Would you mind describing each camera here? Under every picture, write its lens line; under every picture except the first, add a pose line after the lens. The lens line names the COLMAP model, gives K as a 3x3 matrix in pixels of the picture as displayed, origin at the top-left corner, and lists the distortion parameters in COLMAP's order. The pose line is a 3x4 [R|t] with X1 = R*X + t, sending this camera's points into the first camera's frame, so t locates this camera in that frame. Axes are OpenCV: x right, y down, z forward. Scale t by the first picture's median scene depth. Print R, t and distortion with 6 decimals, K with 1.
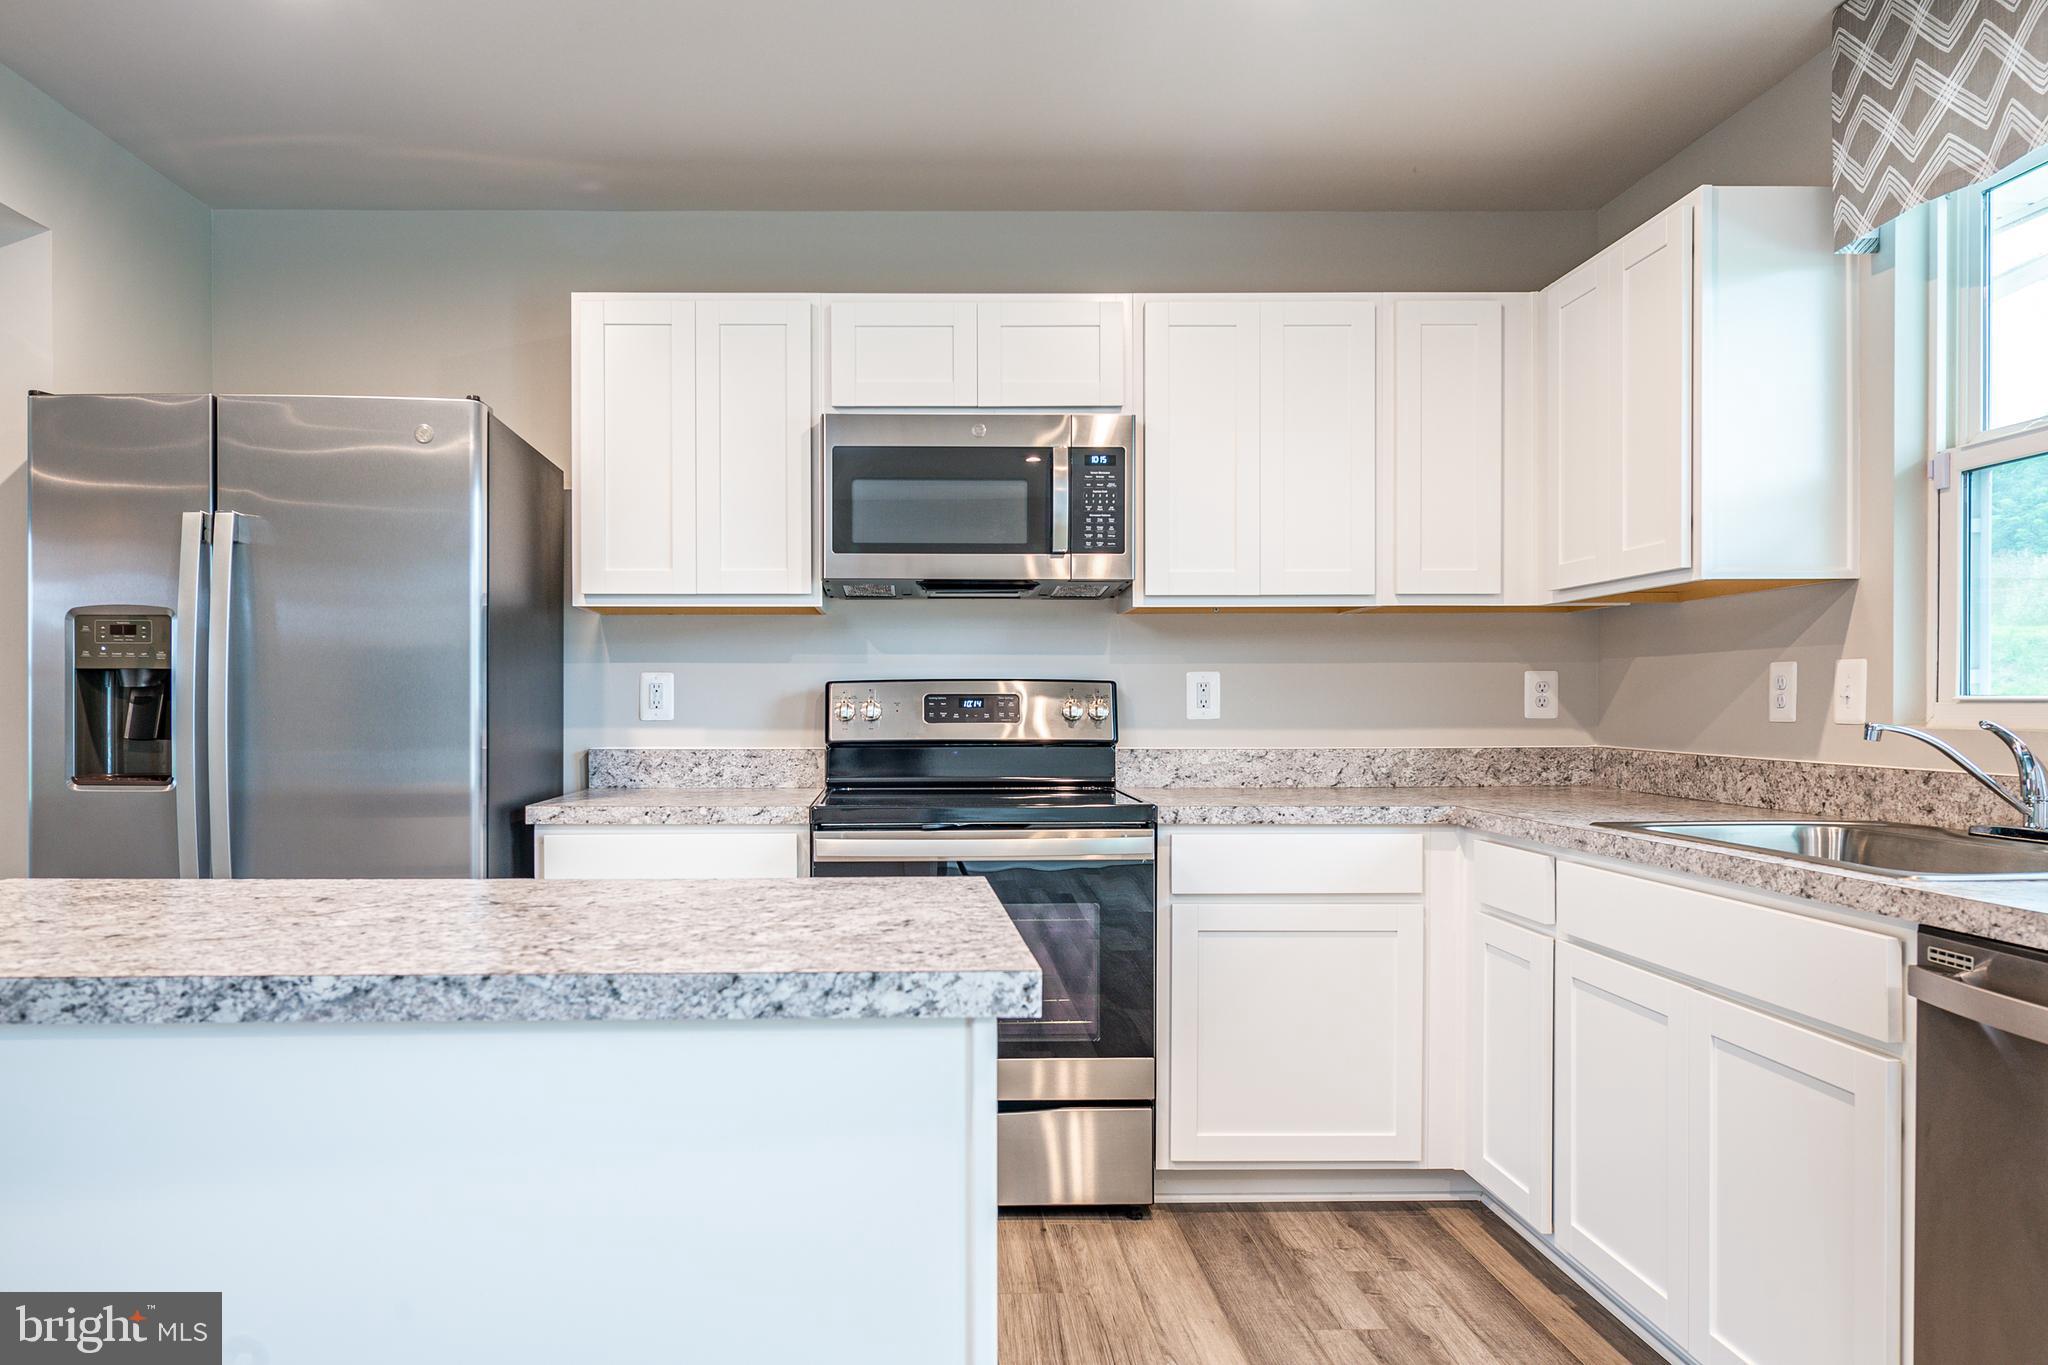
lens RADIAL K [[1378.4, 0, 941.9], [0, 1378.4, 706.6], [0, 0, 1]] dist [0.017854, 0.001734]
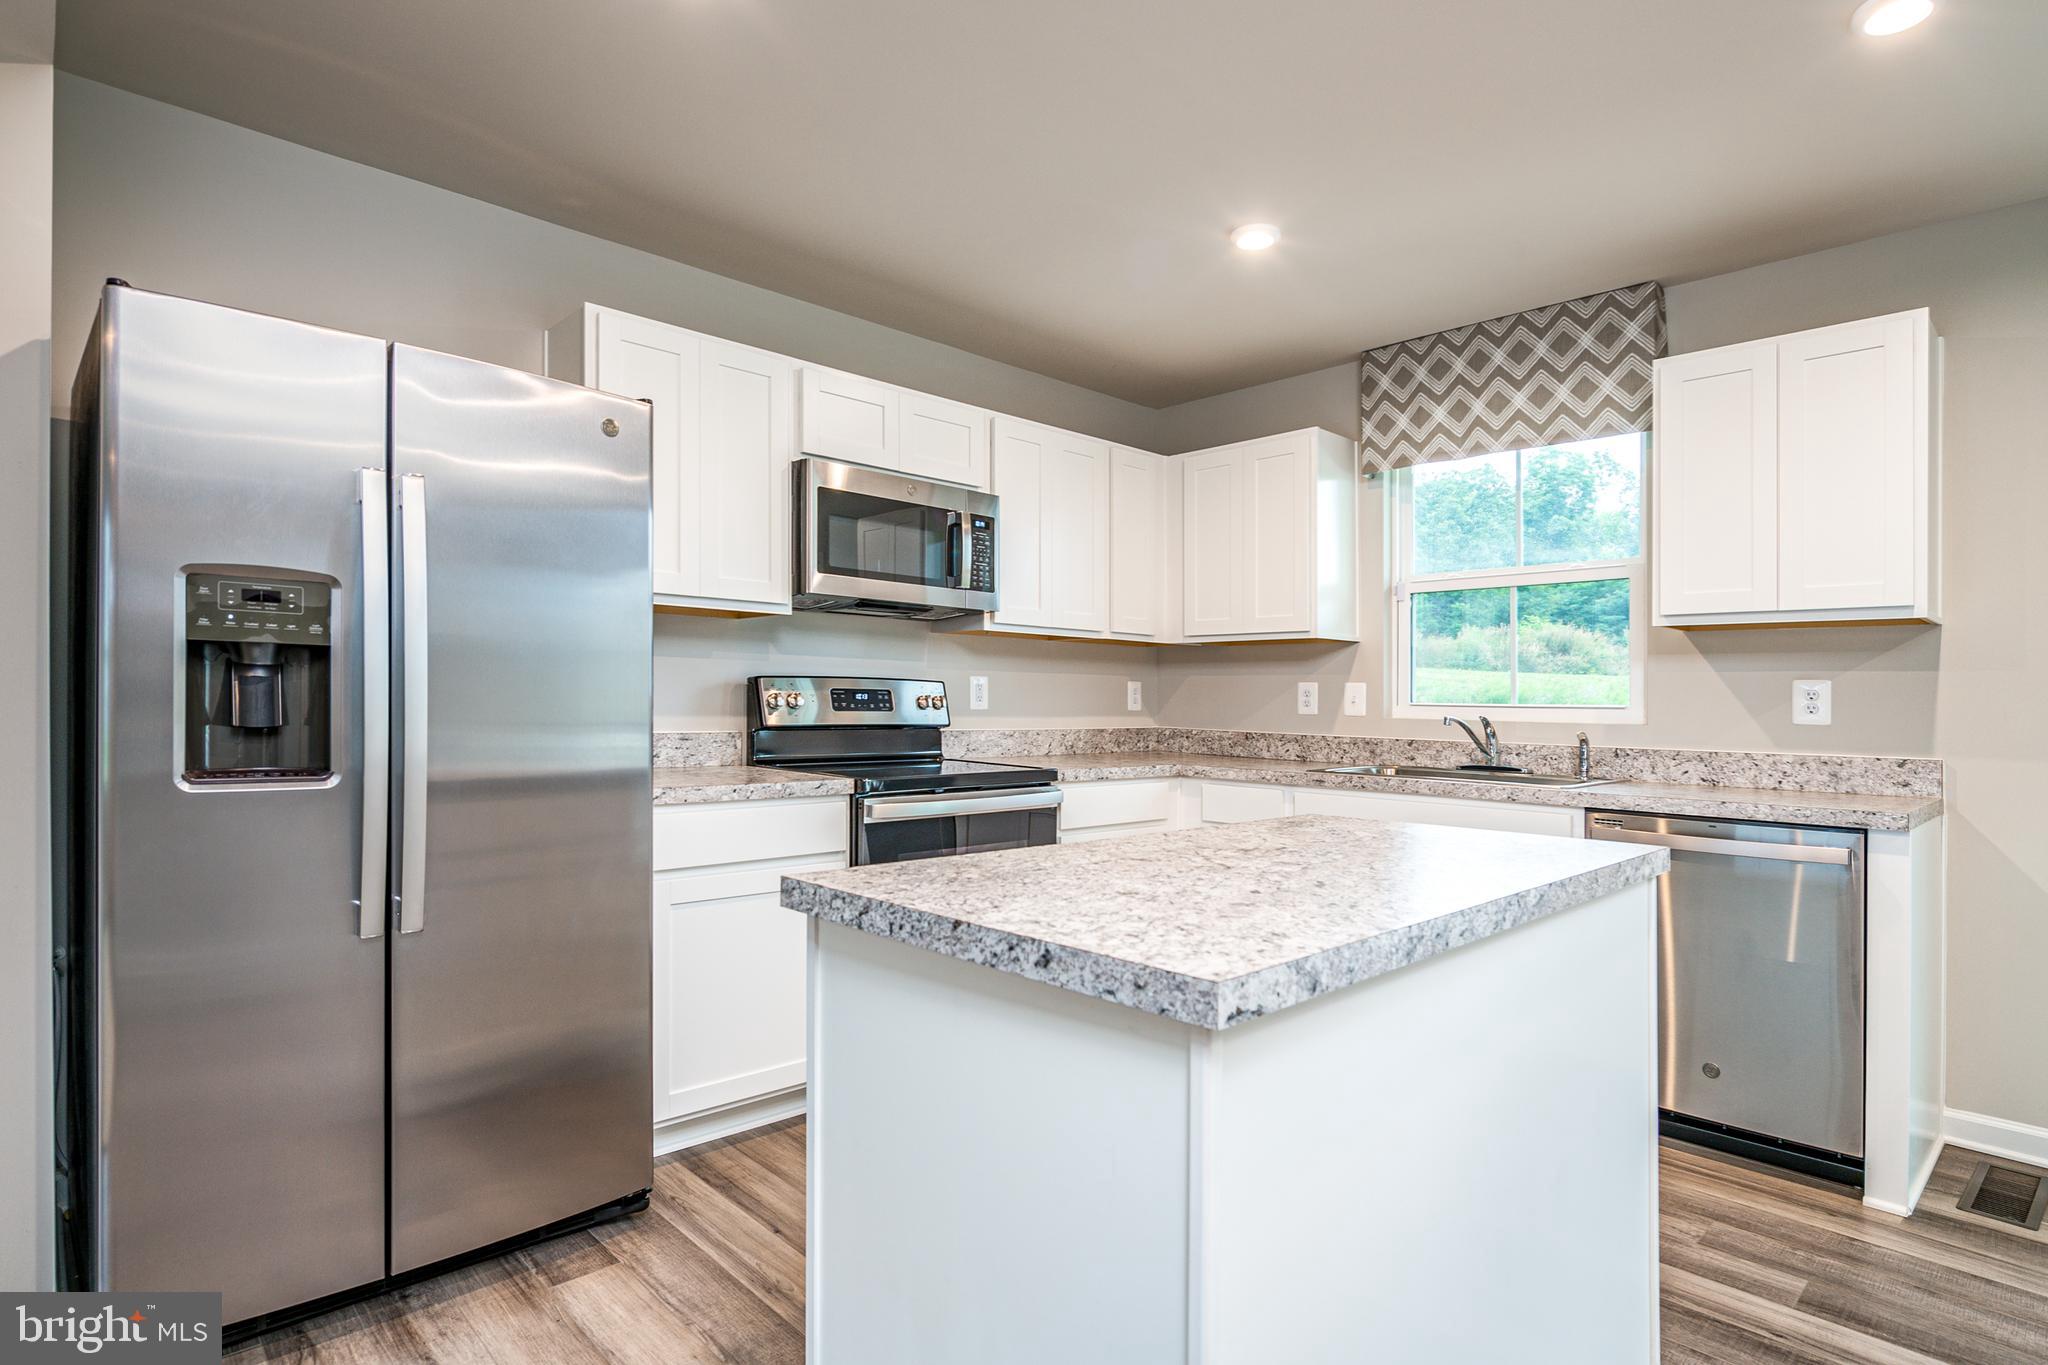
lens RADIAL K [[1039.3, 0, 1029.9], [0, 1039.3, 689.6], [0, 0, 1]] dist [-0.001749, -0.000635]
pose [[0.741302, 0.020292, 0.670865, -0.557506], [-0.016584, 0.999791, -0.011915, 0.000517], [-0.670967, -0.002293, 0.741483, 0.188489]]
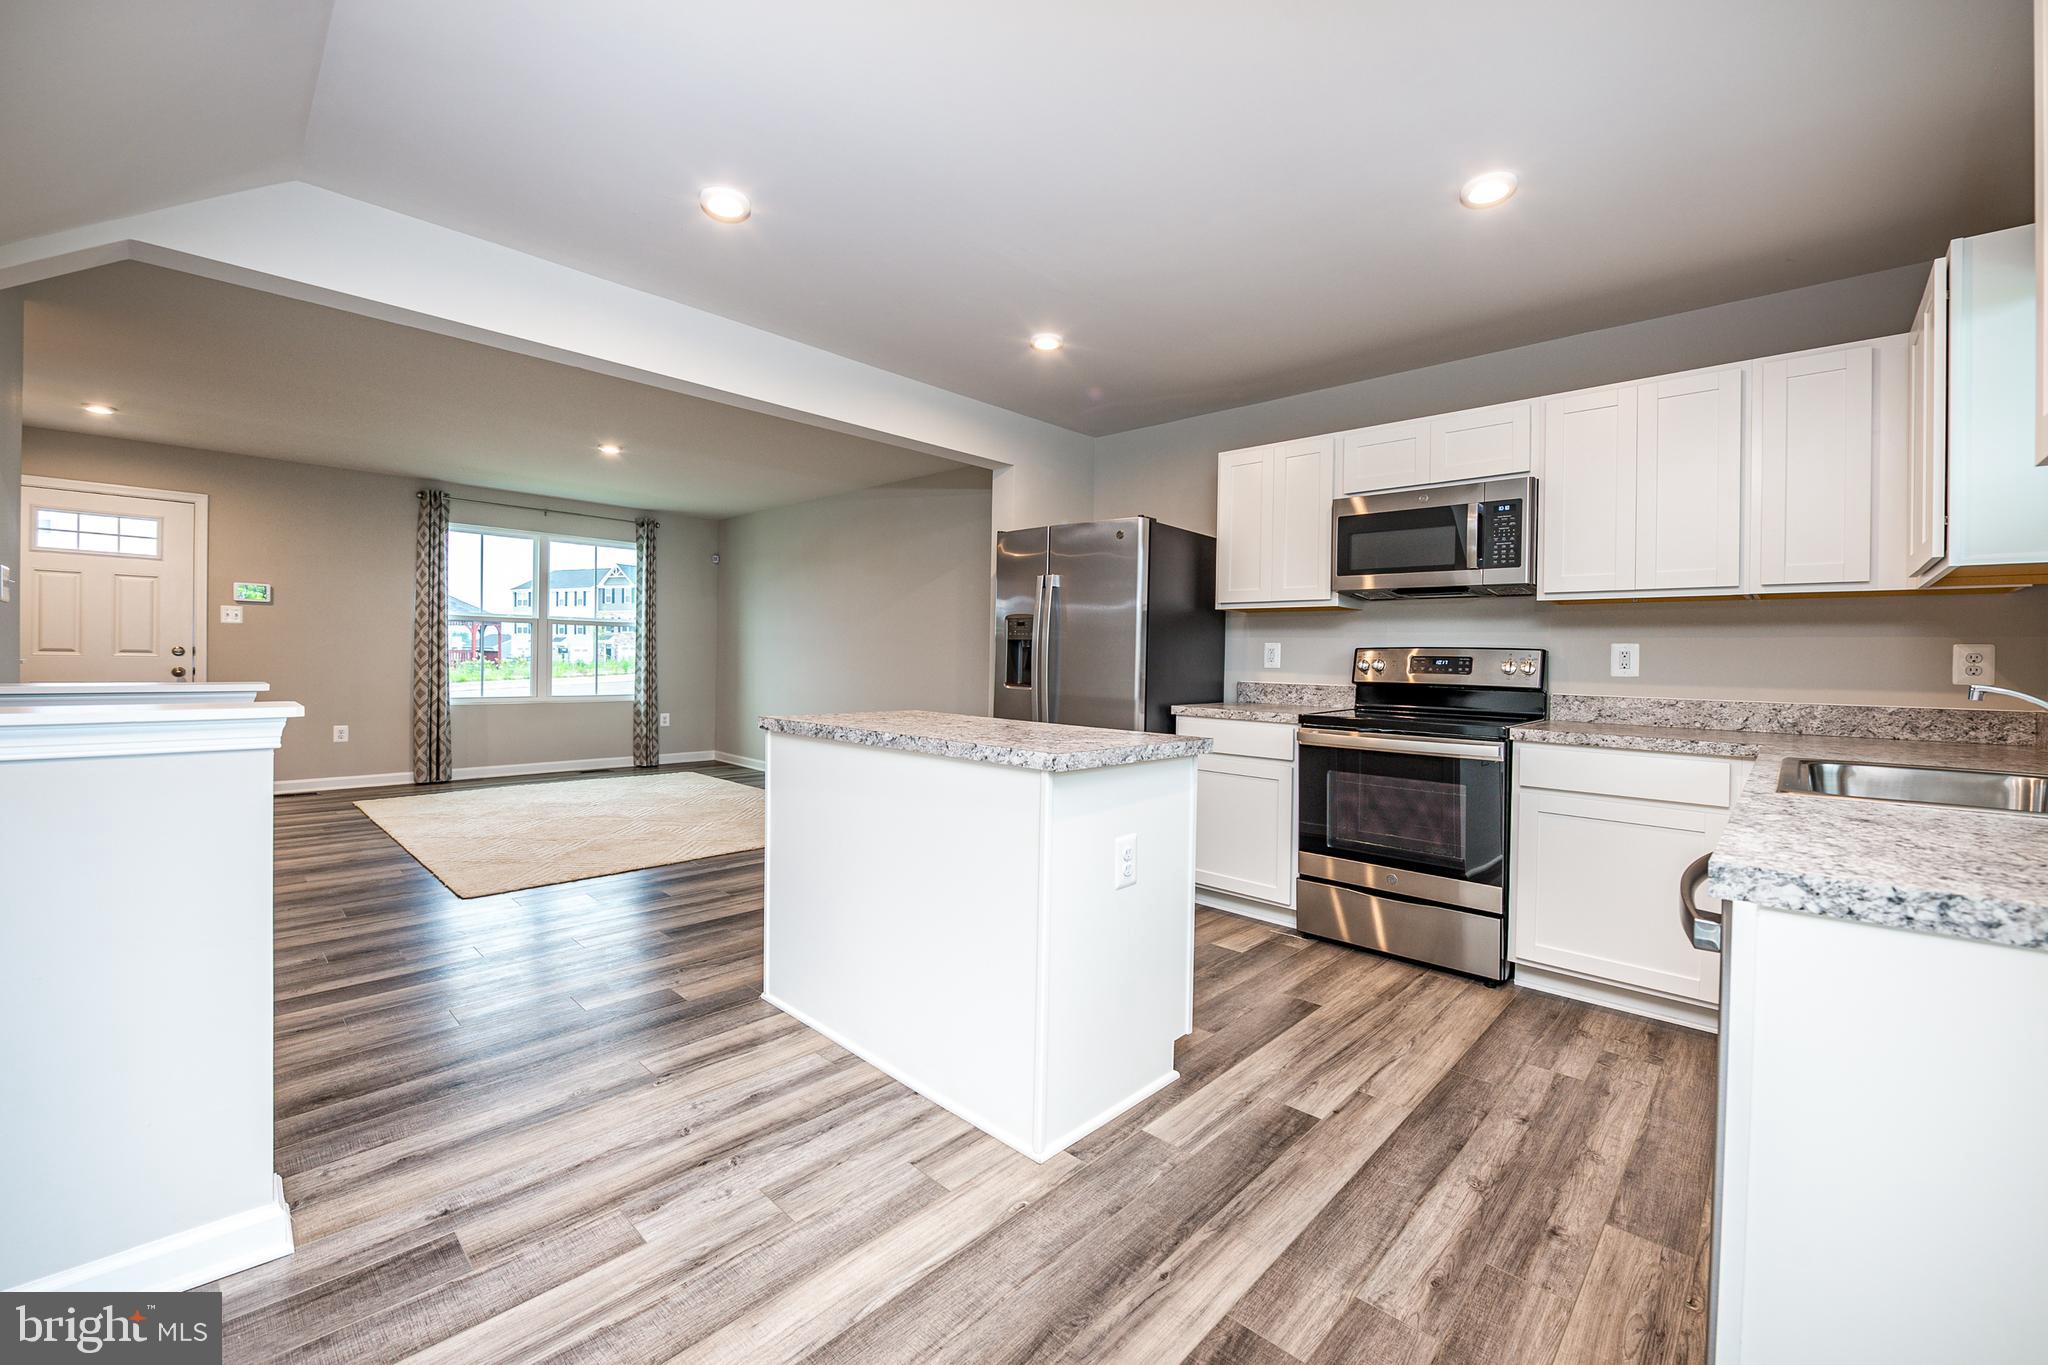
lens RADIAL K [[826.4, 0, 1038.0], [0, 826.4, 651.9], [0, 0, 1]] dist [-0.012993, -0.000640]
pose [[0.719885, 0.011231, -0.694002, 0.386668], [-0.023835, 0.999679, -0.008547, 0.005829], [0.693684, 0.022694, 0.719922, -0.042695]]
